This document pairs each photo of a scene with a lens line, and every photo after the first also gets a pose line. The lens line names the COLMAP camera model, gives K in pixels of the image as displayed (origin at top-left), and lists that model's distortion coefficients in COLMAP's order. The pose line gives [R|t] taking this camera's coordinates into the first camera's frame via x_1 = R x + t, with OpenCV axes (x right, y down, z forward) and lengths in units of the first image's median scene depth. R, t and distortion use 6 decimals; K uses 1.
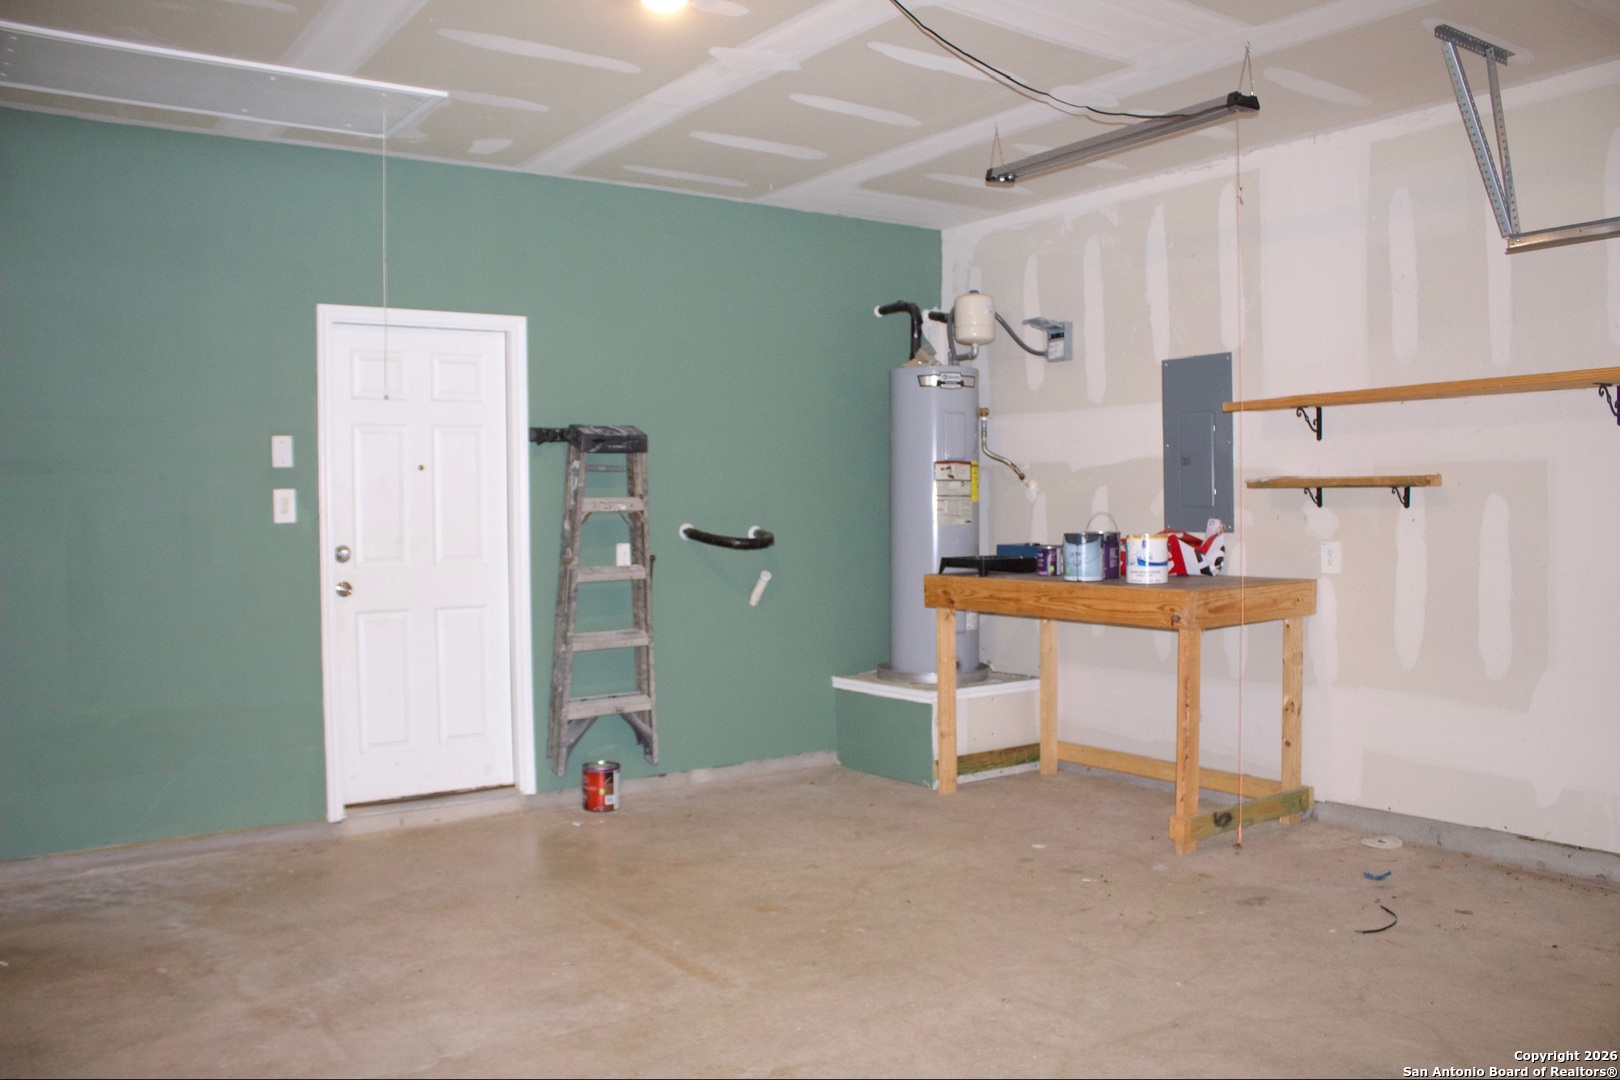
lens RADIAL K [[1356.8, 0, 813.6], [0, 1356.8, 542.2], [0, 0, 1]] dist [-0.153015, 0.137798]
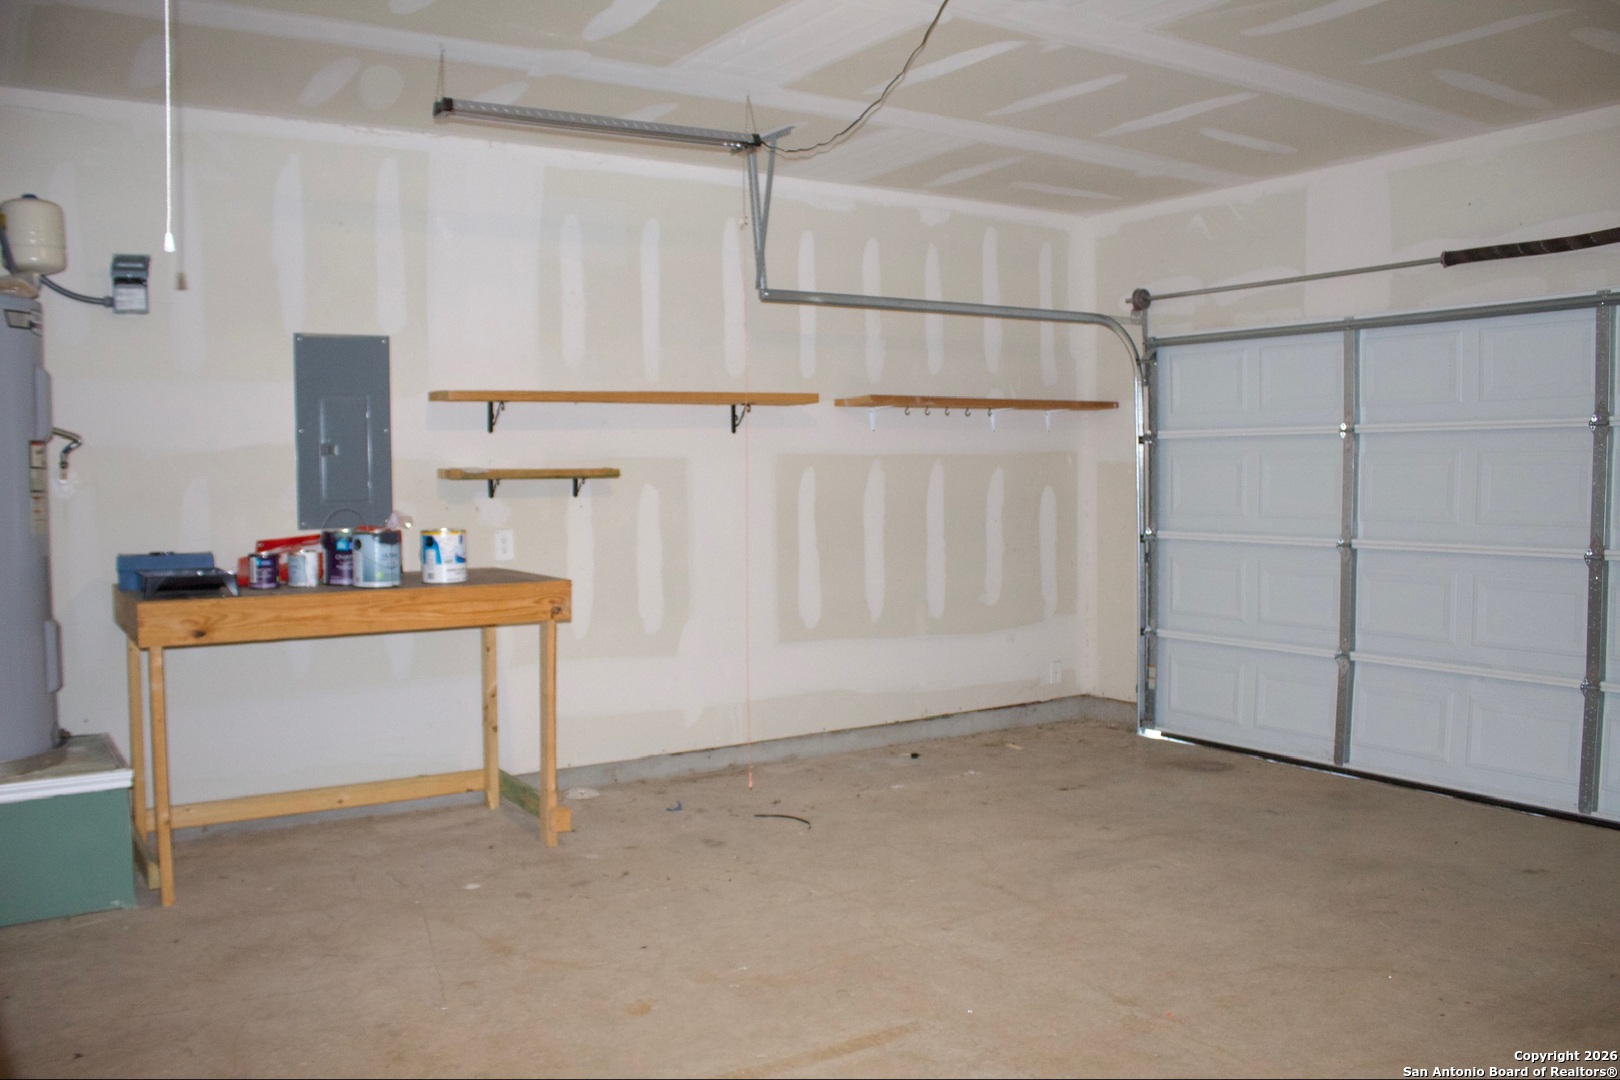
lens RADIAL K [[1356.8, 0, 813.6], [0, 1356.8, 542.2], [0, 0, 1]] dist [-0.153015, 0.137798]
pose [[0.035310, -0.040566, 0.998553, -0.704659], [0.039731, 0.998443, 0.039156, -0.024512], [-0.998586, 0.038291, 0.036867, 0.755447]]
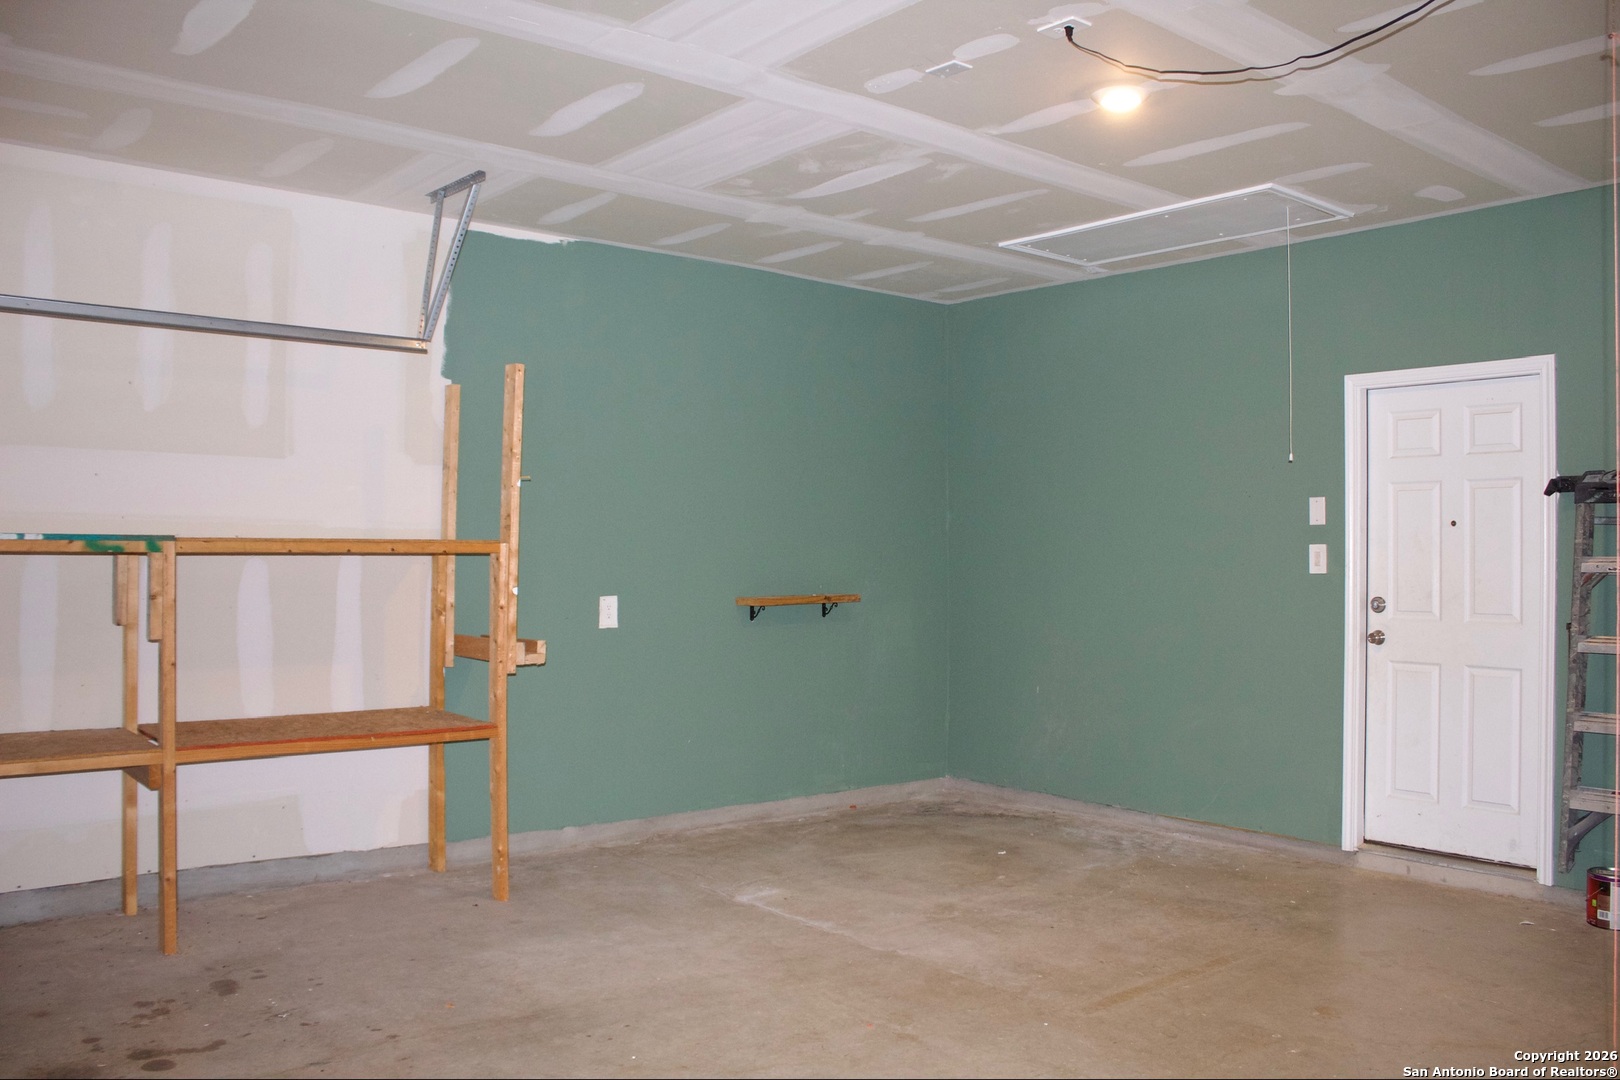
lens RADIAL K [[1356.8, 0, 813.6], [0, 1356.8, 542.2], [0, 0, 1]] dist [-0.153015, 0.137798]
pose [[0.064430, 0.002254, -0.997920, 0.727138], [-0.038829, 0.999246, -0.000250, -0.025458], [0.997166, 0.038765, 0.064469, 0.515768]]
